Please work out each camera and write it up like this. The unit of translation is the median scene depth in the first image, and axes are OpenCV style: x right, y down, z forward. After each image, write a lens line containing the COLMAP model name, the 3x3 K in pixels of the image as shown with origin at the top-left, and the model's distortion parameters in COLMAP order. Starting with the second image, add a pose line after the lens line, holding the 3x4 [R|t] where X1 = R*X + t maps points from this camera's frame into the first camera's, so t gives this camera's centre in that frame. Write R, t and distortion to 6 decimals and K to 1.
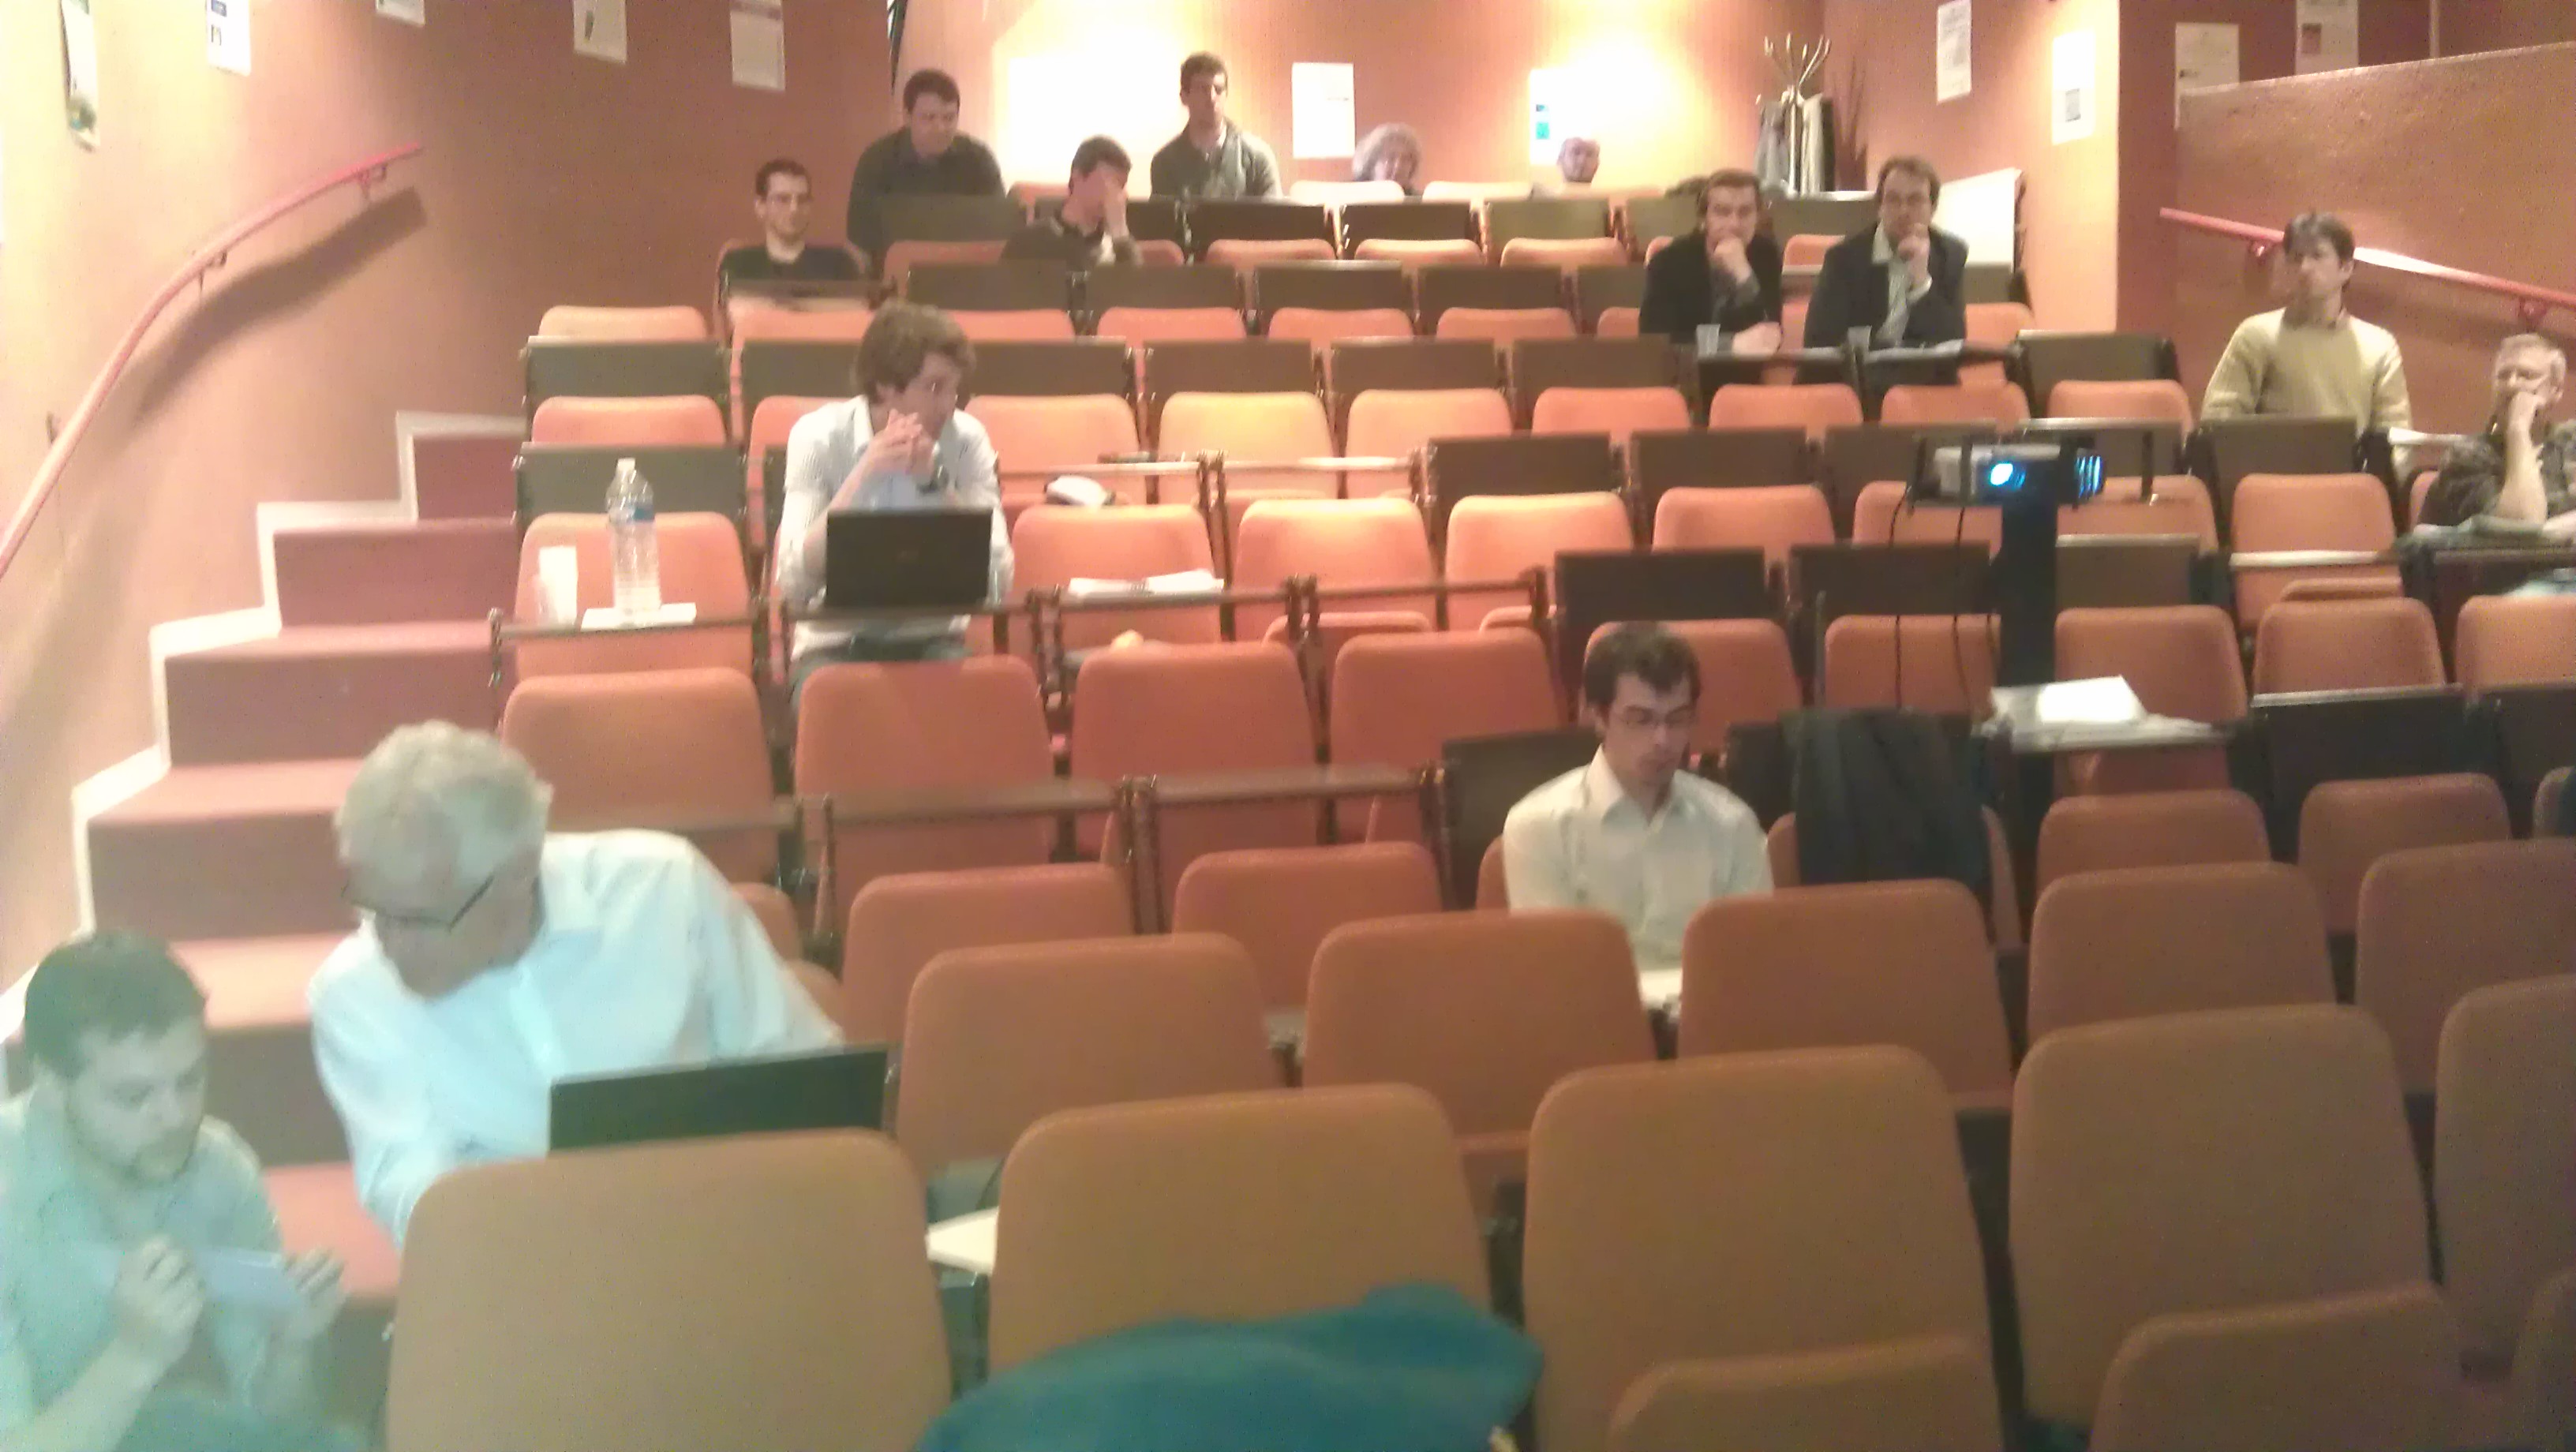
lens RADIAL K [[2471.8, 0, 1314.0], [0, 2471.8, 713.4], [0, 0, 1]] dist [-0.015473, 0.000000]
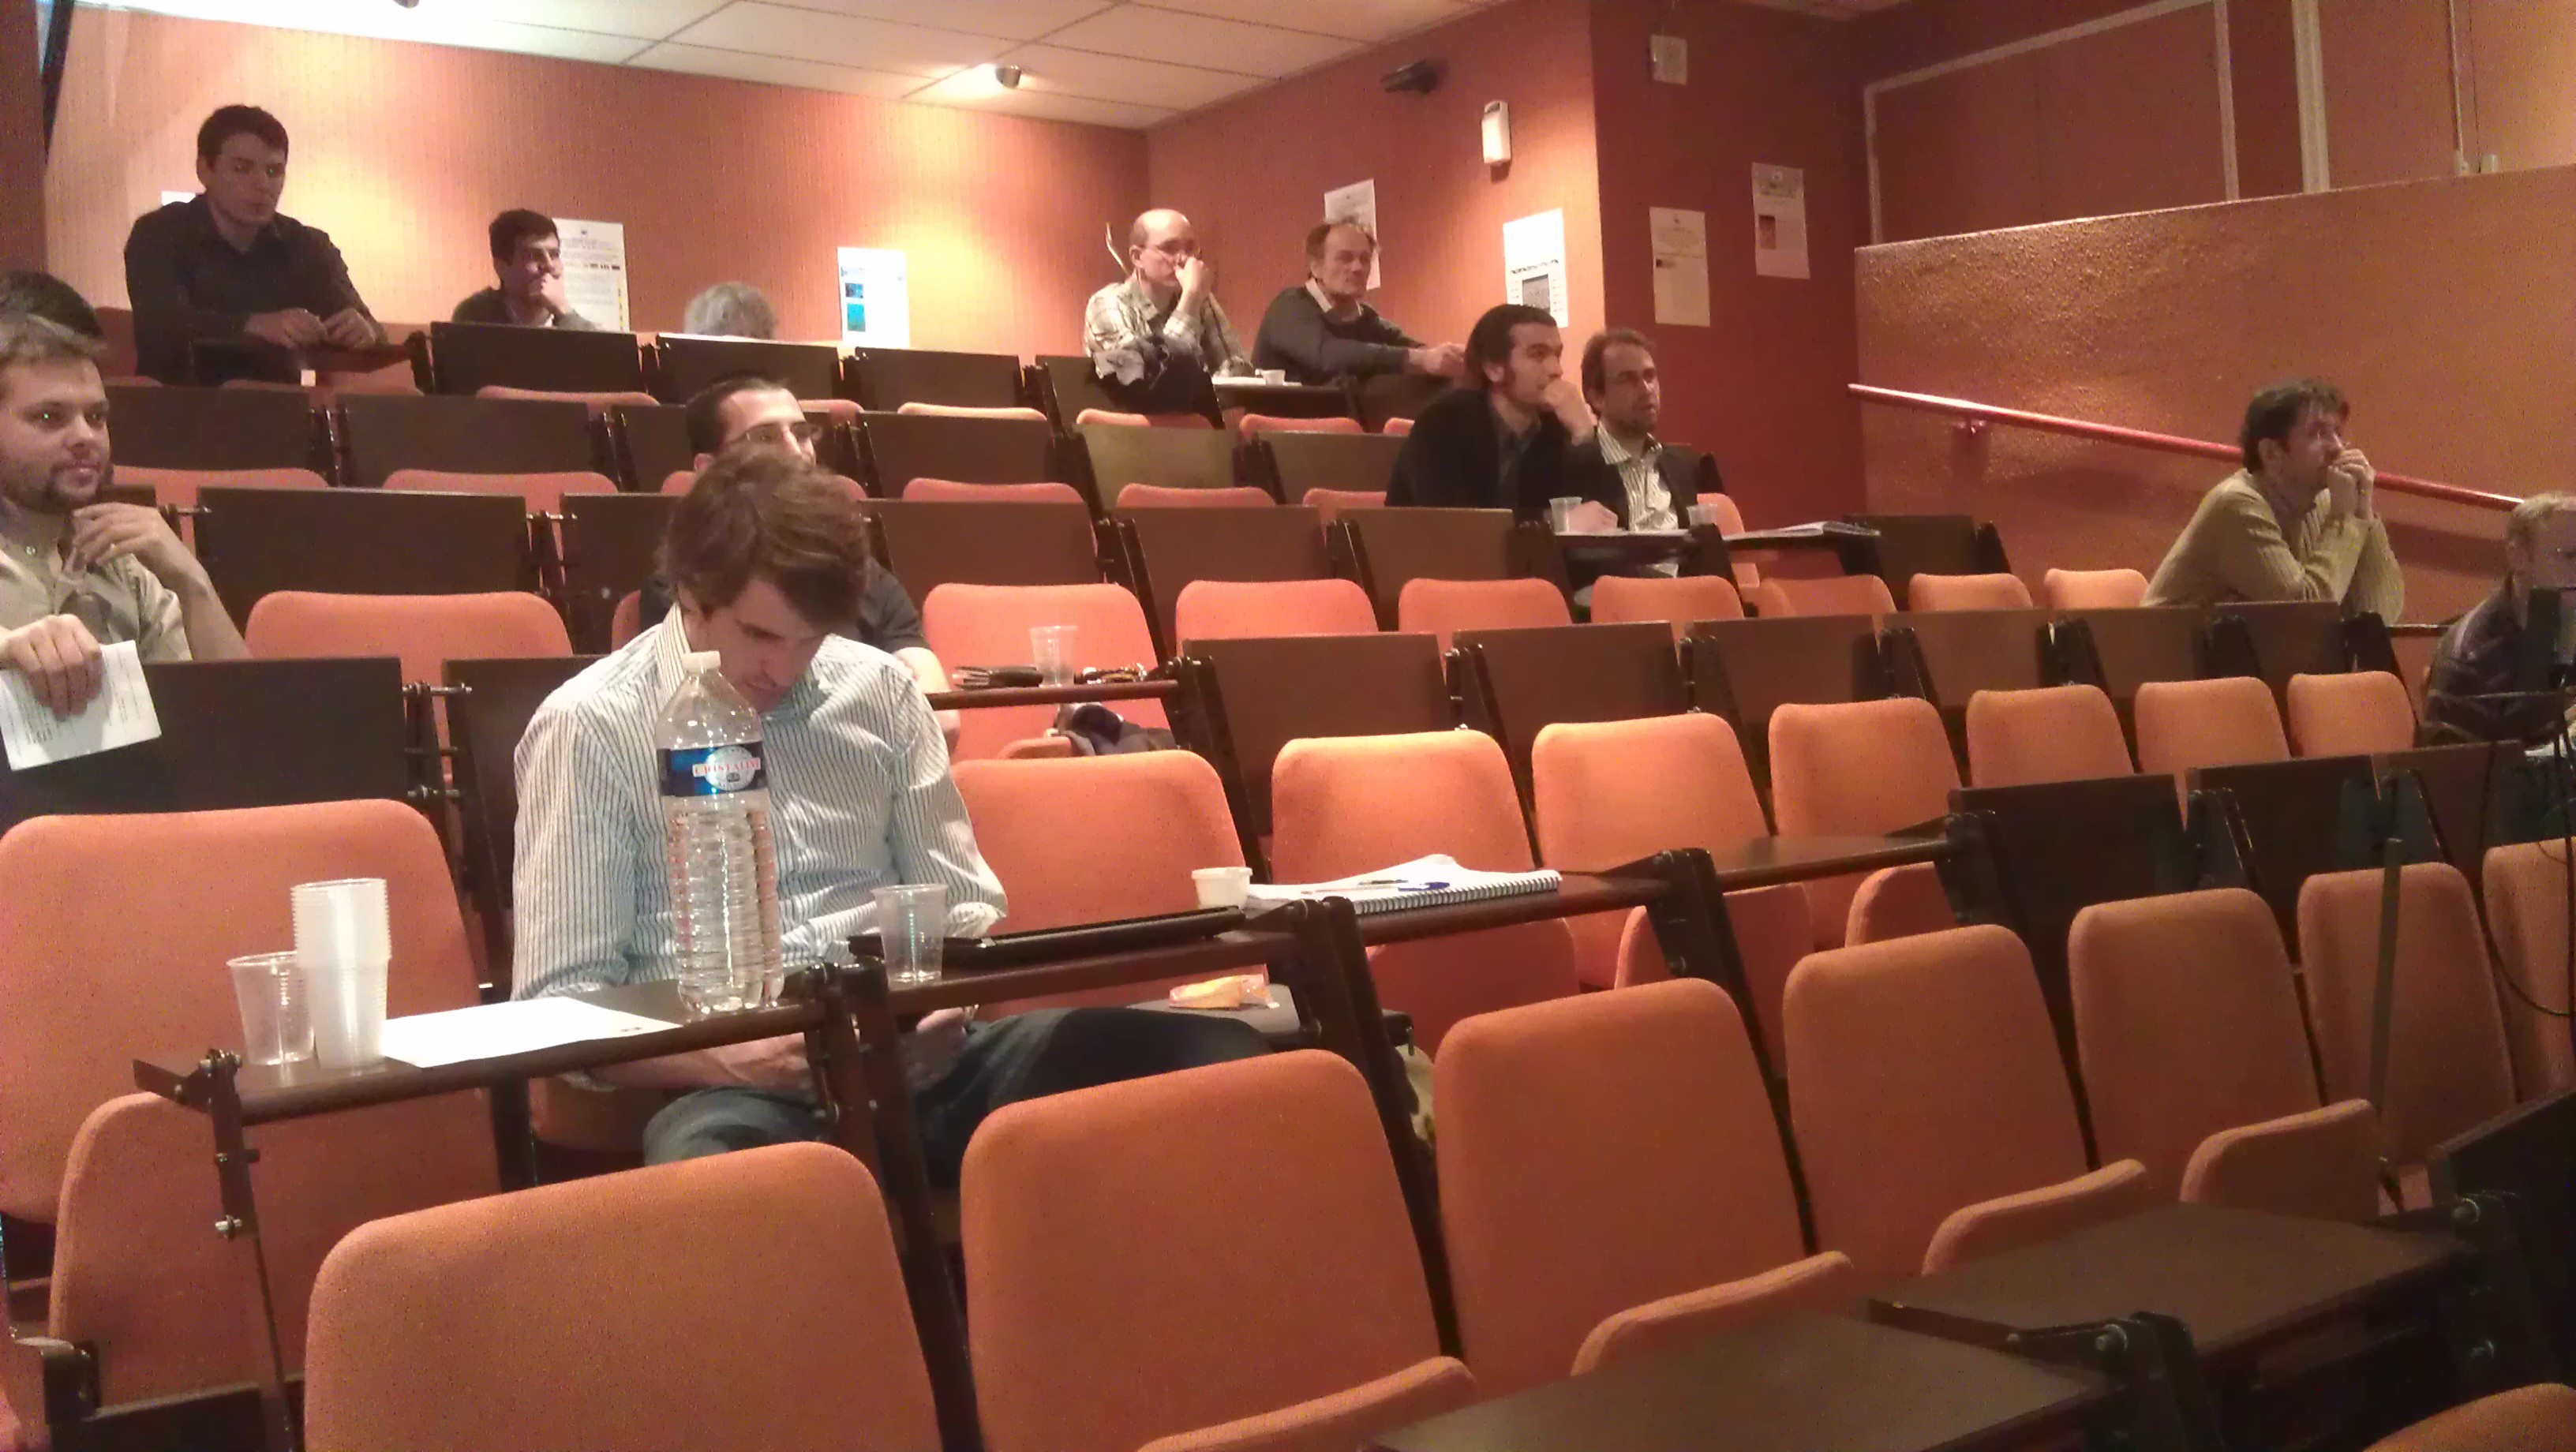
lens RADIAL K [[2471.8, 0, 1303.0], [0, 2471.8, 725.7], [0, 0, 1]] dist [-0.015473, 0.000000]
pose [[0.904971, -0.030553, 0.424374, -0.220061], [0.075502, 0.993120, -0.089506, -0.028308], [-0.418720, 0.113042, 0.901052, 0.372870]]
